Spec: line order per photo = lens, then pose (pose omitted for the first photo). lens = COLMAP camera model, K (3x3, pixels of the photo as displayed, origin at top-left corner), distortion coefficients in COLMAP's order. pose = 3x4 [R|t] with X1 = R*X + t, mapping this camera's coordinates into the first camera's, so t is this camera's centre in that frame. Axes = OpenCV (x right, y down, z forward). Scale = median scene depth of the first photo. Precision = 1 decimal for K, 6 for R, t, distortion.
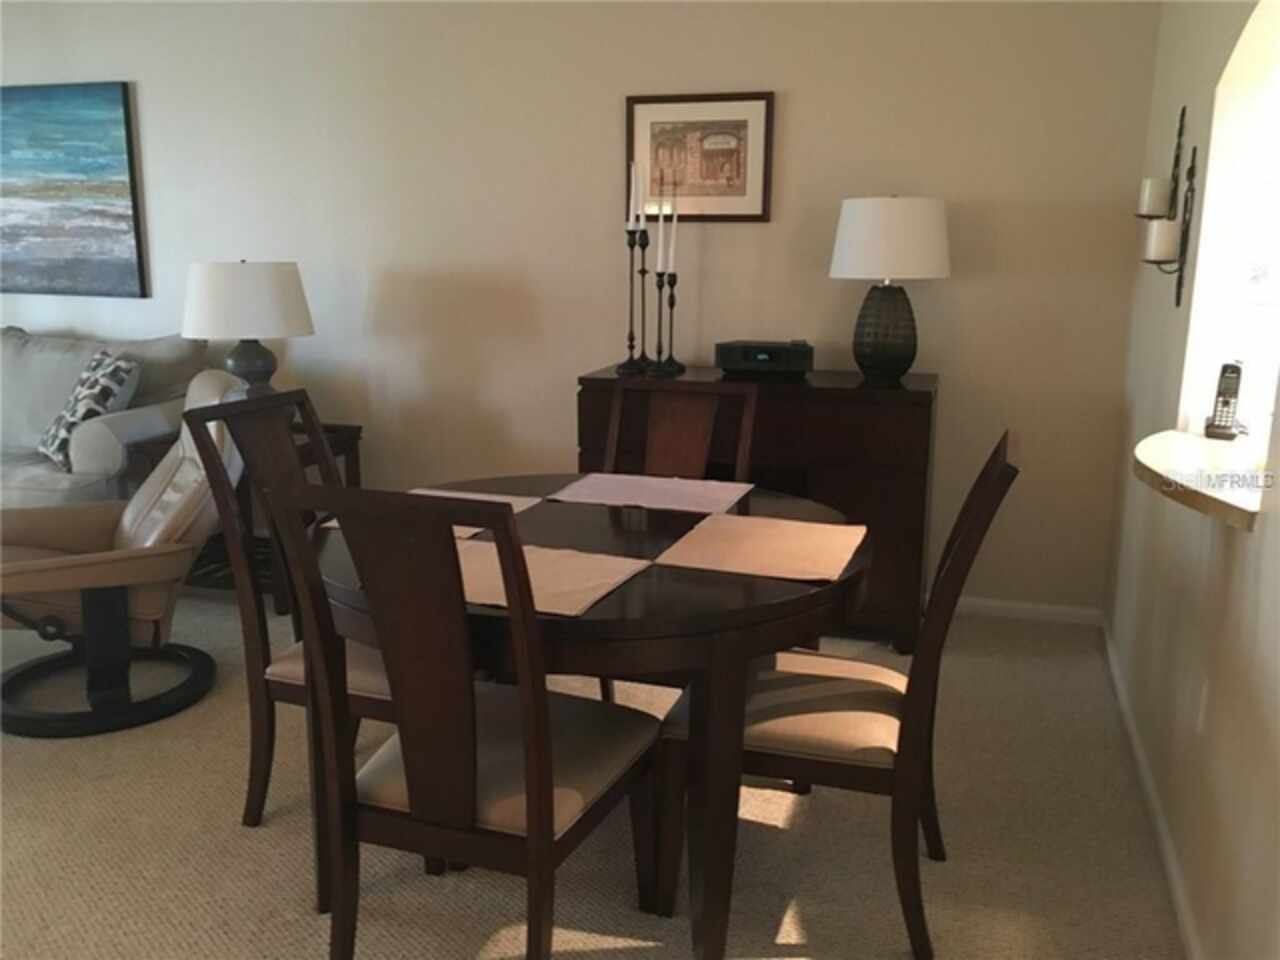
lens RADIAL K [[1093.8, 0, 640.0], [0, 1093.8, 480.0], [0, 0, 1]] dist [0.064968, -0.093922]
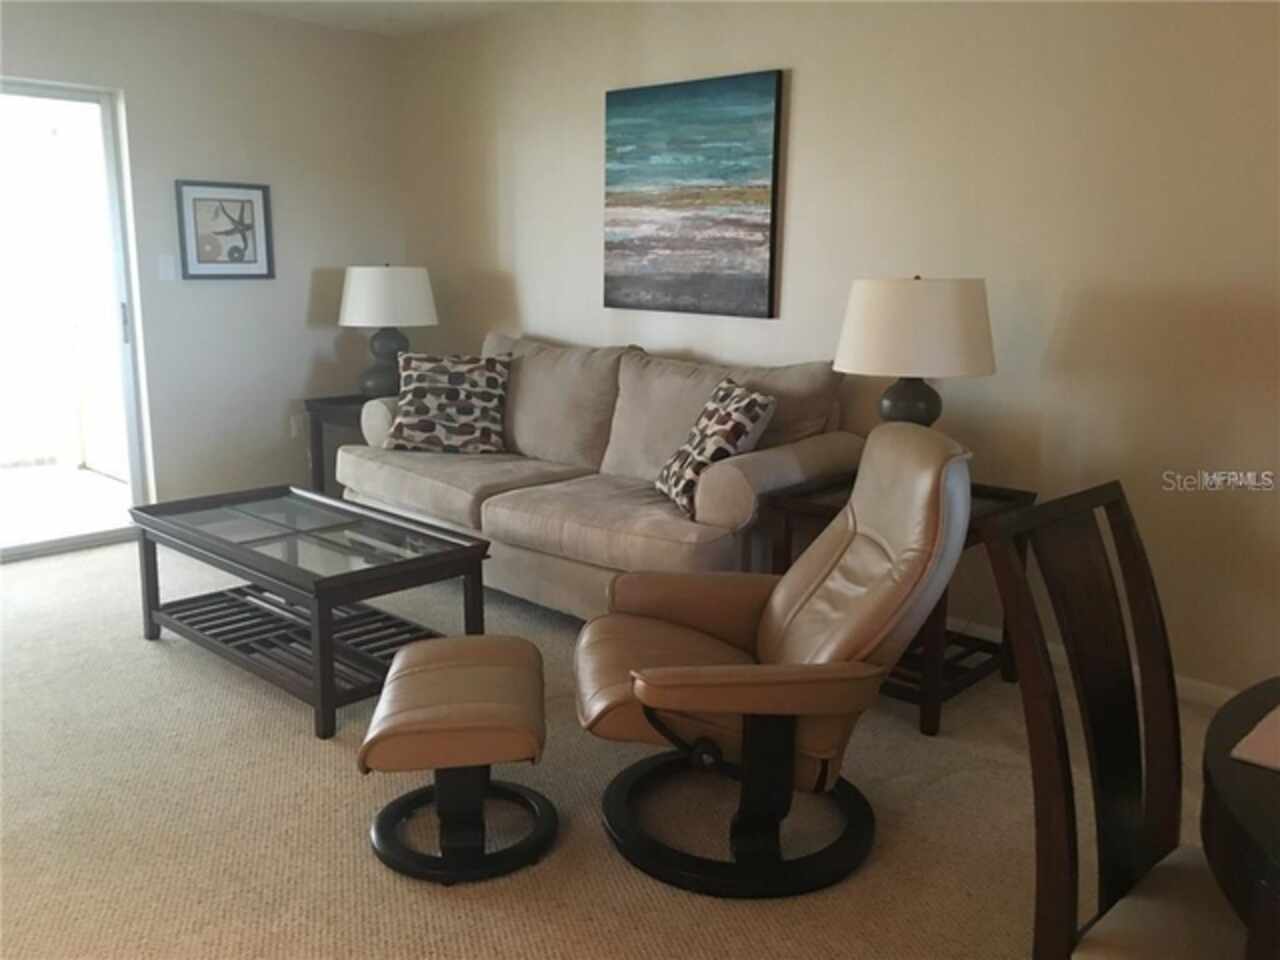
lens RADIAL K [[1093.8, 0, 640.0], [0, 1093.8, 480.0], [0, 0, 1]] dist [0.064968, -0.093922]
pose [[0.899879, 0.088931, -0.426976, -0.162994], [-0.093736, 0.995549, 0.009800, -0.036539], [0.425947, 0.031204, 0.904210, 0.175748]]
